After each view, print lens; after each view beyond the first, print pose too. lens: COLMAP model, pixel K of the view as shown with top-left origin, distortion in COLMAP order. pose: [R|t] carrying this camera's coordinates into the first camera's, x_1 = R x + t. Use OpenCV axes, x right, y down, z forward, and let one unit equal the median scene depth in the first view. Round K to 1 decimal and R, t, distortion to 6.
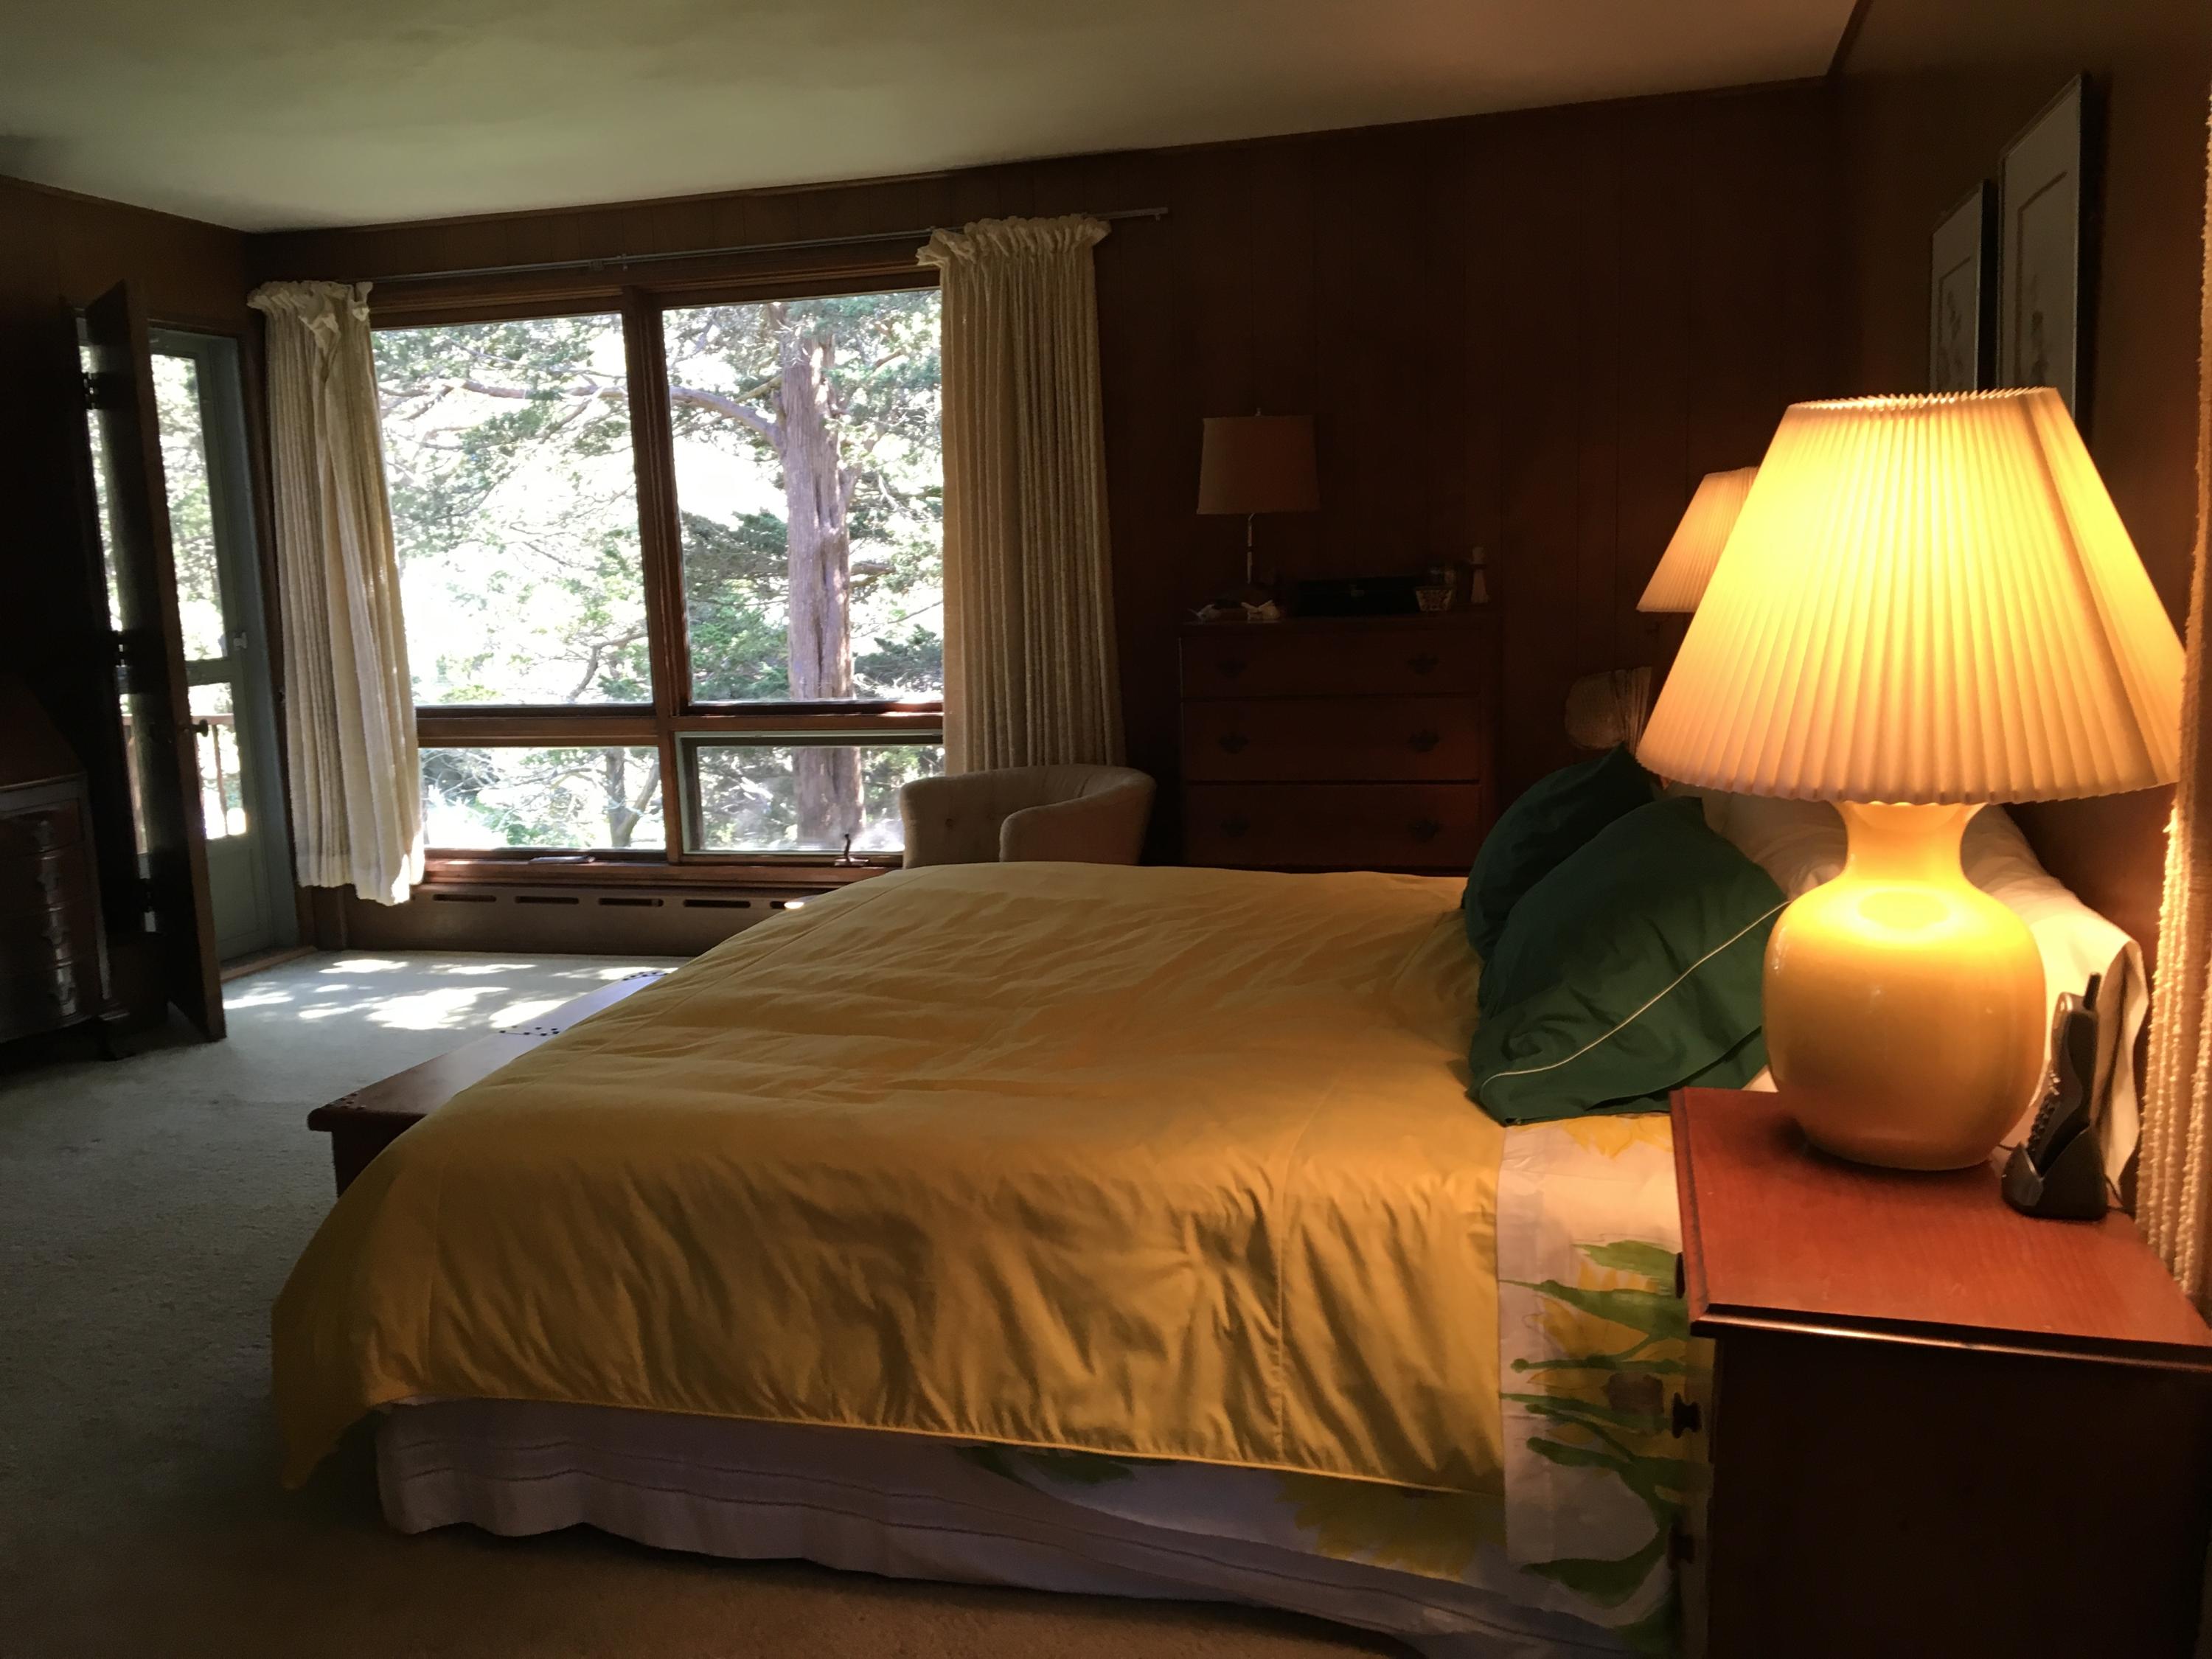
lens RADIAL K [[1822.3, 0, 1106.0], [0, 1822.3, 829.5], [0, 0, 1]] dist [0.143494, -0.334891]
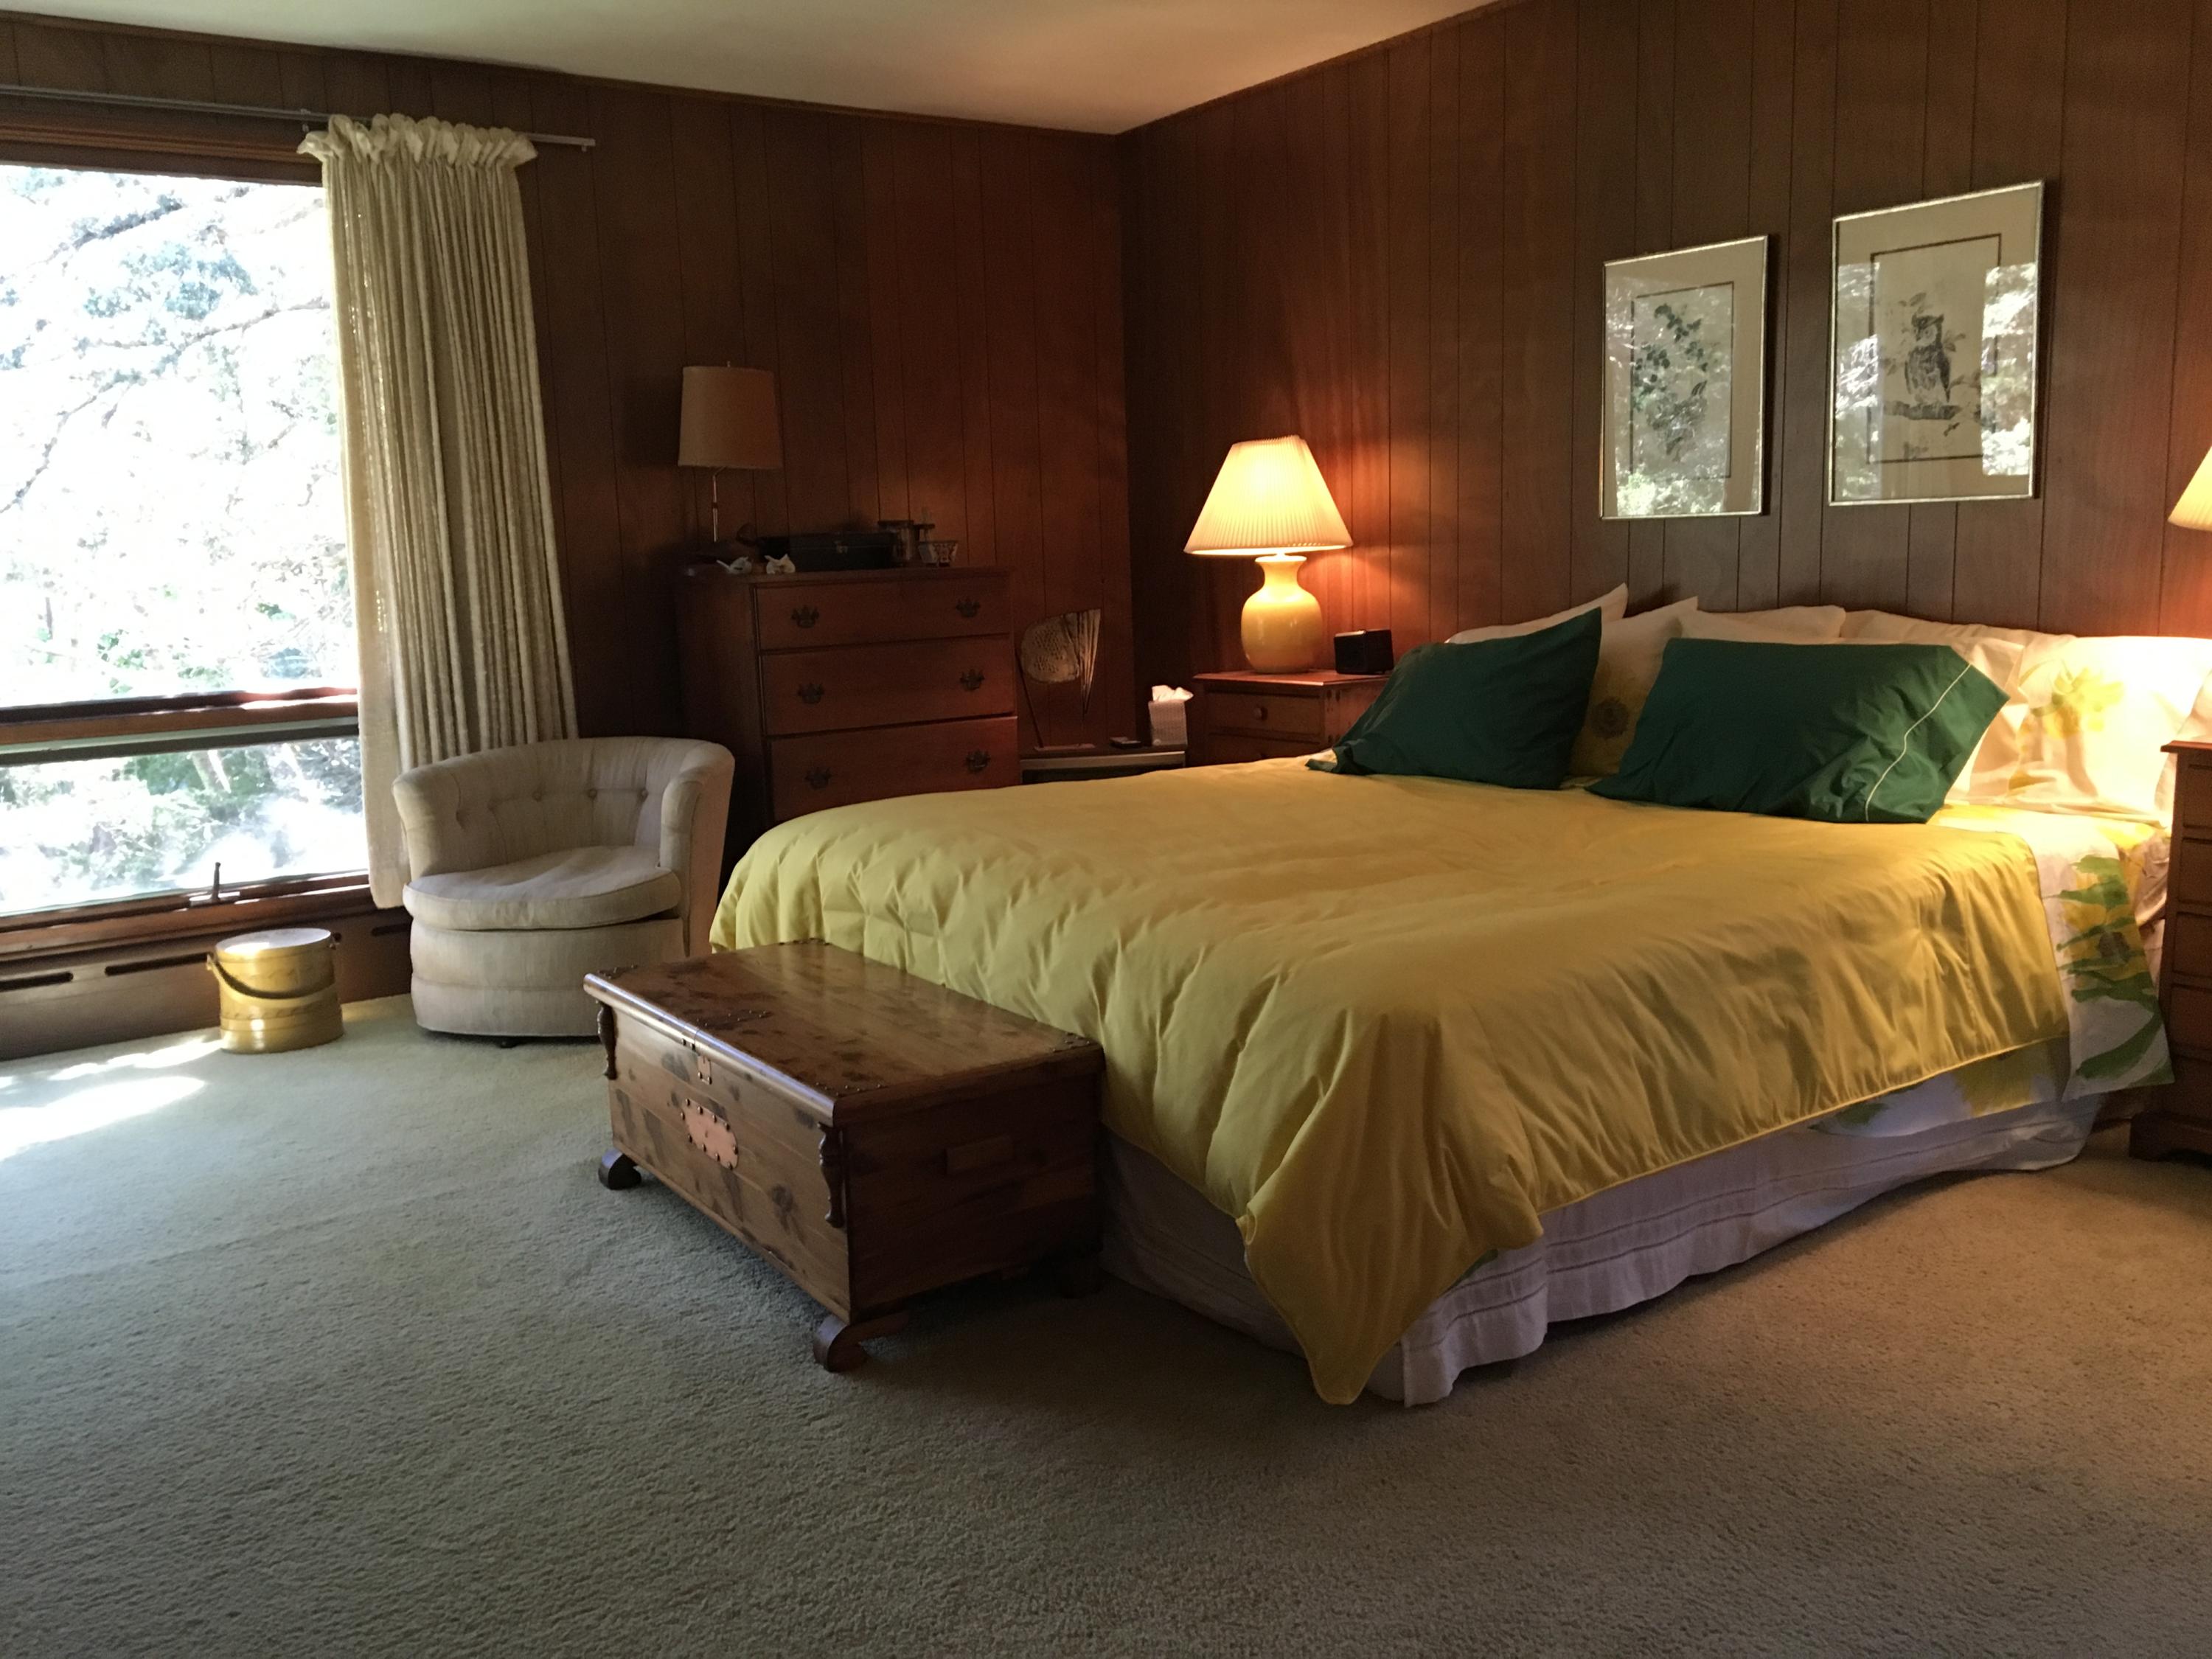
lens RADIAL K [[1844.8, 0, 1106.0], [0, 1844.8, 829.5], [0, 0, 1]] dist [0.007931, -0.000821]
pose [[0.628866, -0.103642, 0.770575, -1.365882], [0.128137, 0.991339, 0.028762, 0.038130], [-0.766882, 0.080652, 0.636700, 0.563435]]
